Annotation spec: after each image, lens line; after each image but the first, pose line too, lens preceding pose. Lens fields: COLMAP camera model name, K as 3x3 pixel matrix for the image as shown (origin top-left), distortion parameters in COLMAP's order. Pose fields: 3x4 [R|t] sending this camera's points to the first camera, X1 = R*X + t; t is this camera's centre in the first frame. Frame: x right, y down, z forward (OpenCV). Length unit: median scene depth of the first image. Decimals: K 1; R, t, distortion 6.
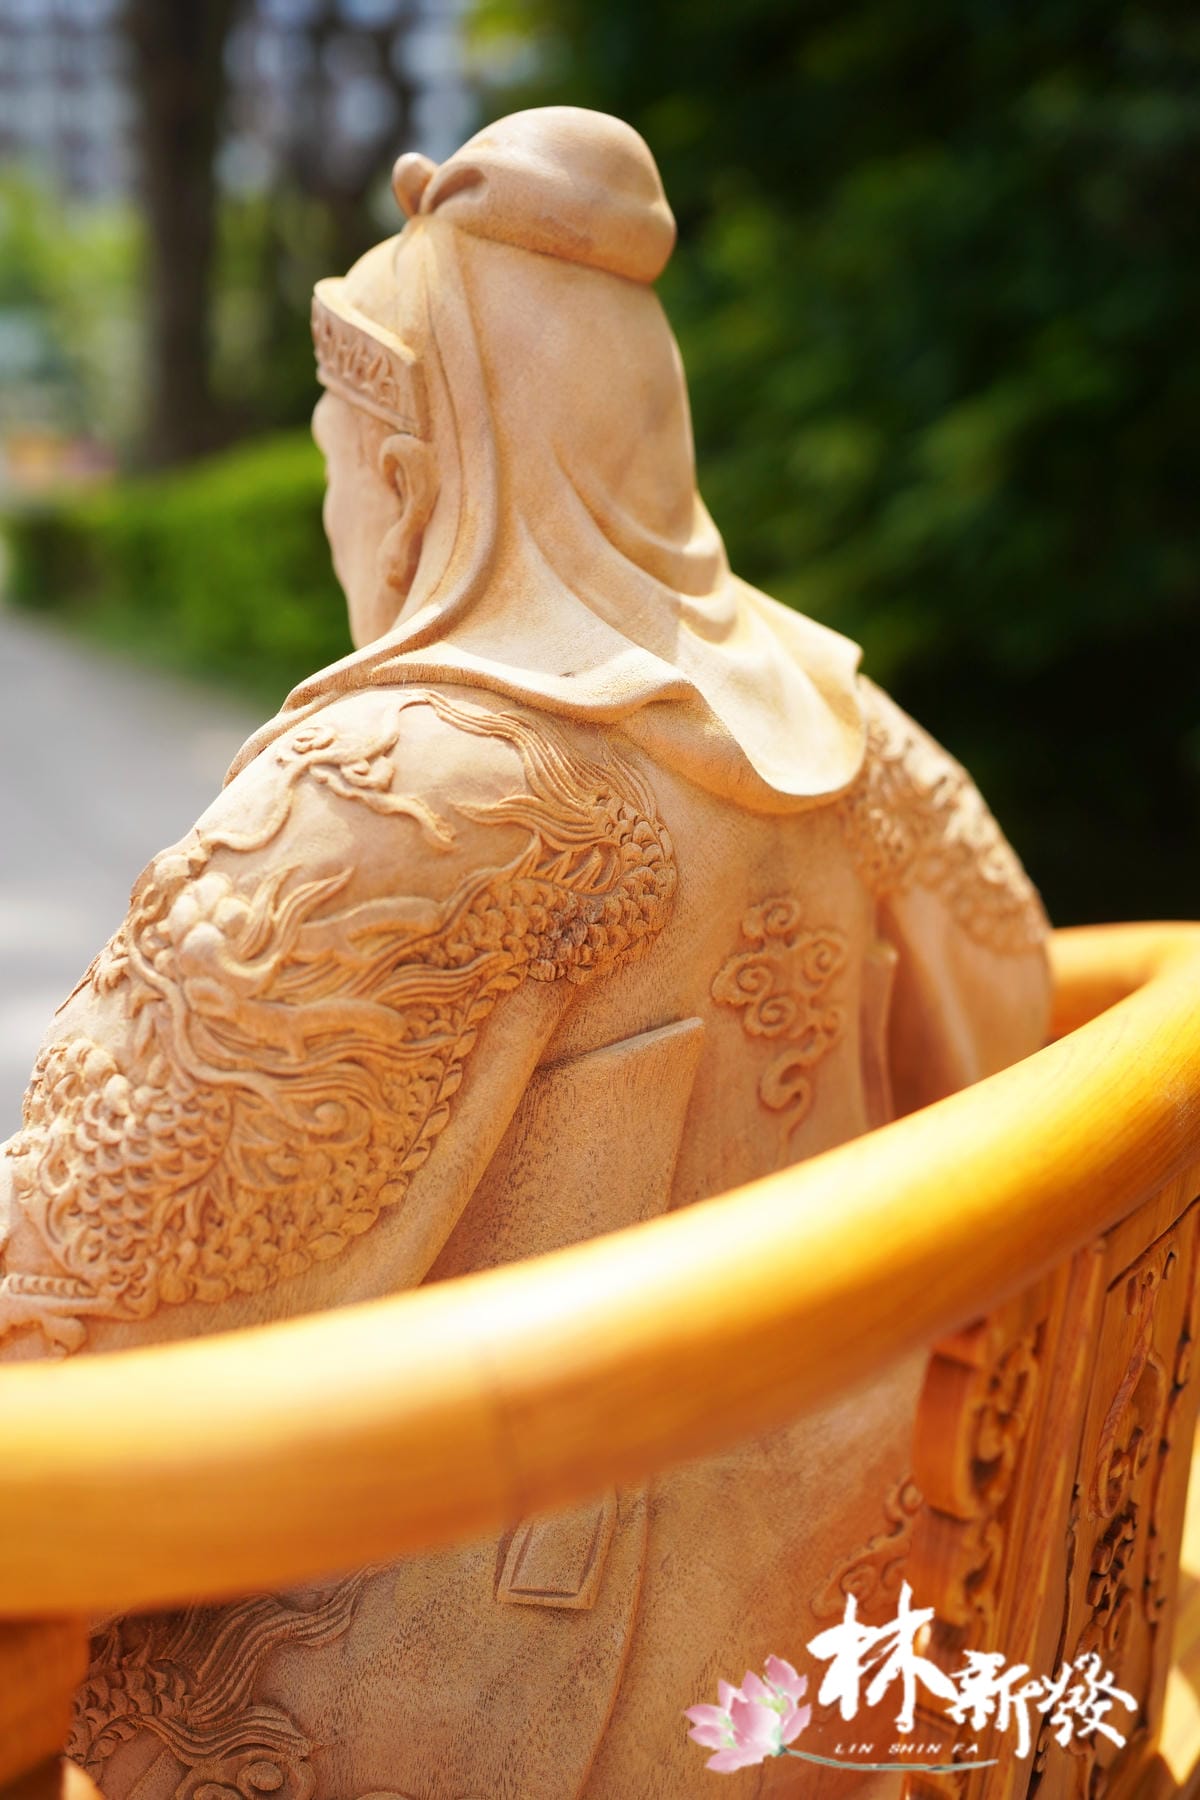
lens RADIAL K [[1828.4, 0, 592.3], [0, 1828.4, 903.5], [0, 0, 1]] dist [-0.017308, 0.128306]
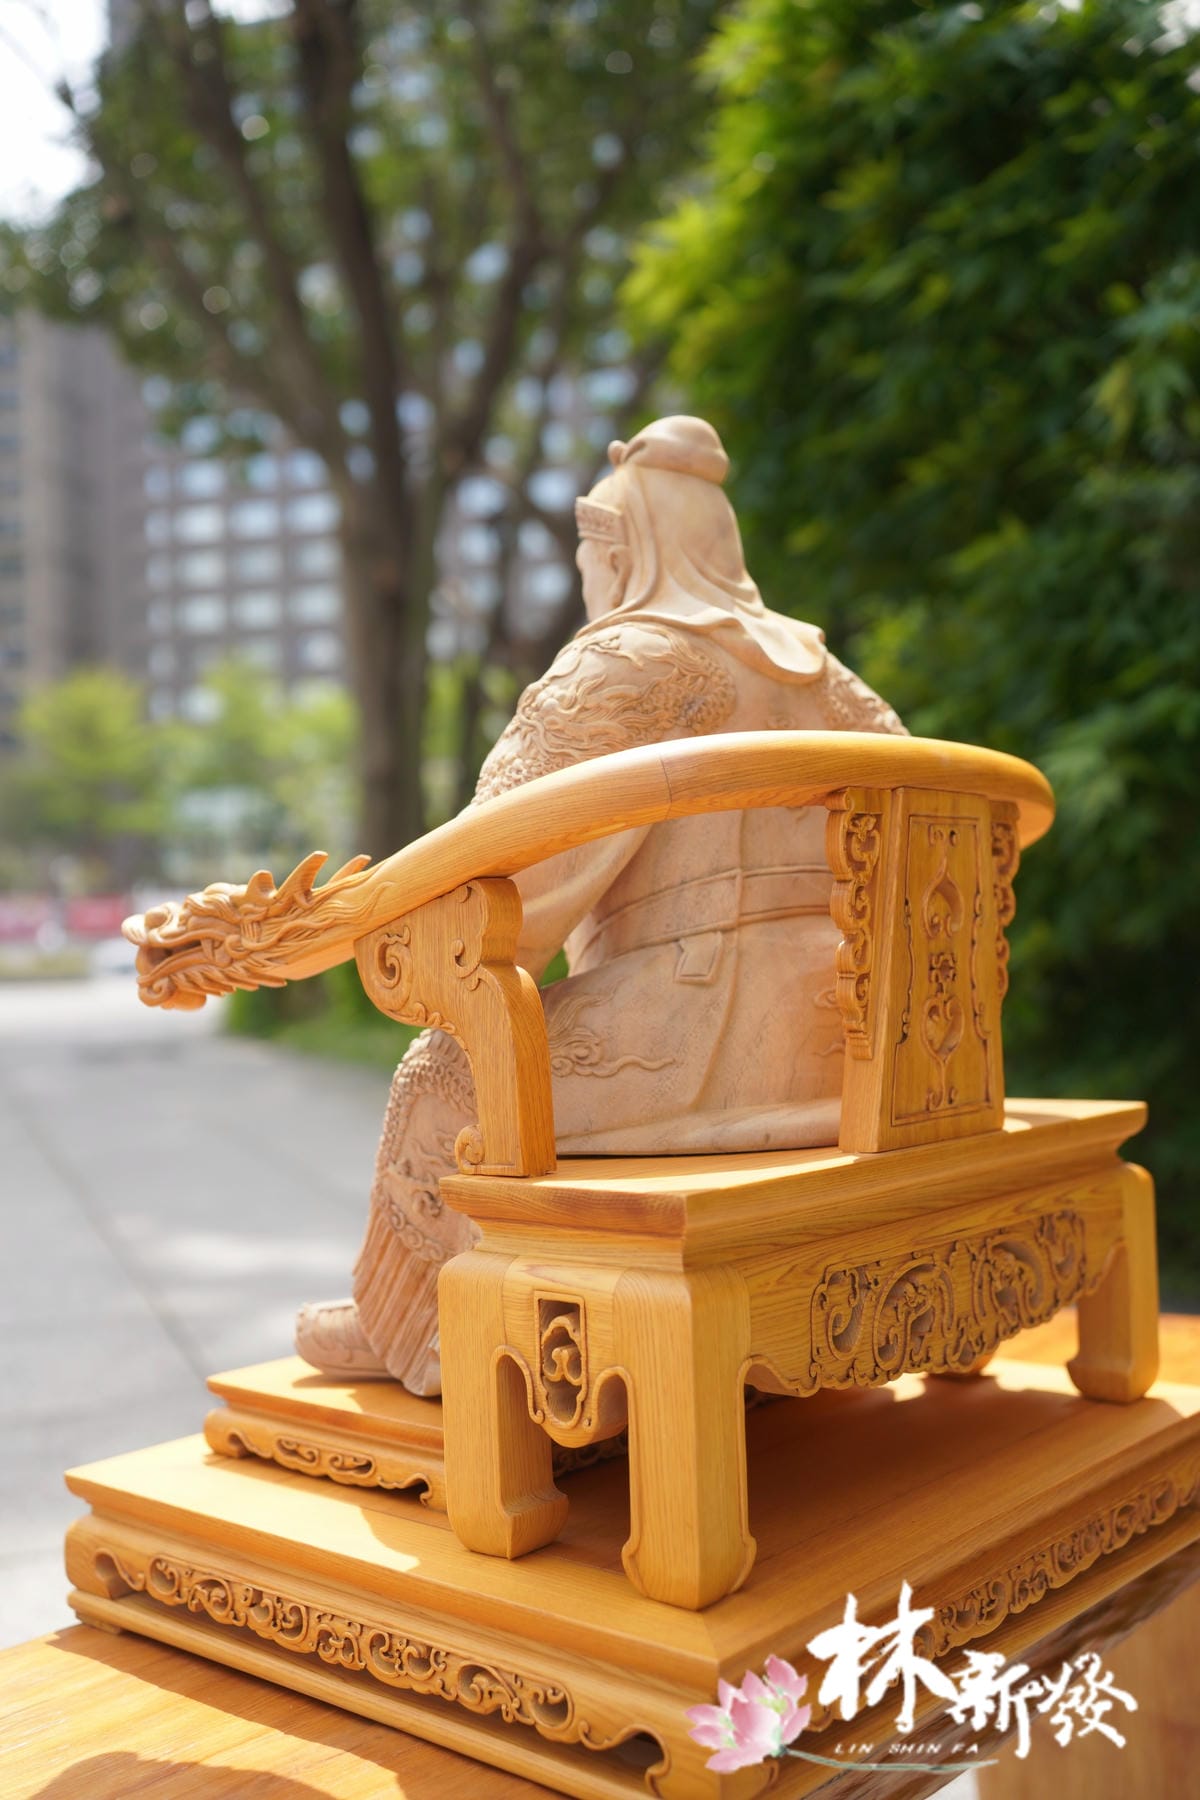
lens RADIAL K [[1828.4, 0, 592.3], [0, 1828.4, 903.5], [0, 0, 1]] dist [-0.017308, 0.128306]
pose [[0.993365, -0.056018, -0.100435, 0.086507], [0.031357, 0.972187, -0.232099, 0.829868], [0.110643, 0.227410, 0.967493, -1.338408]]
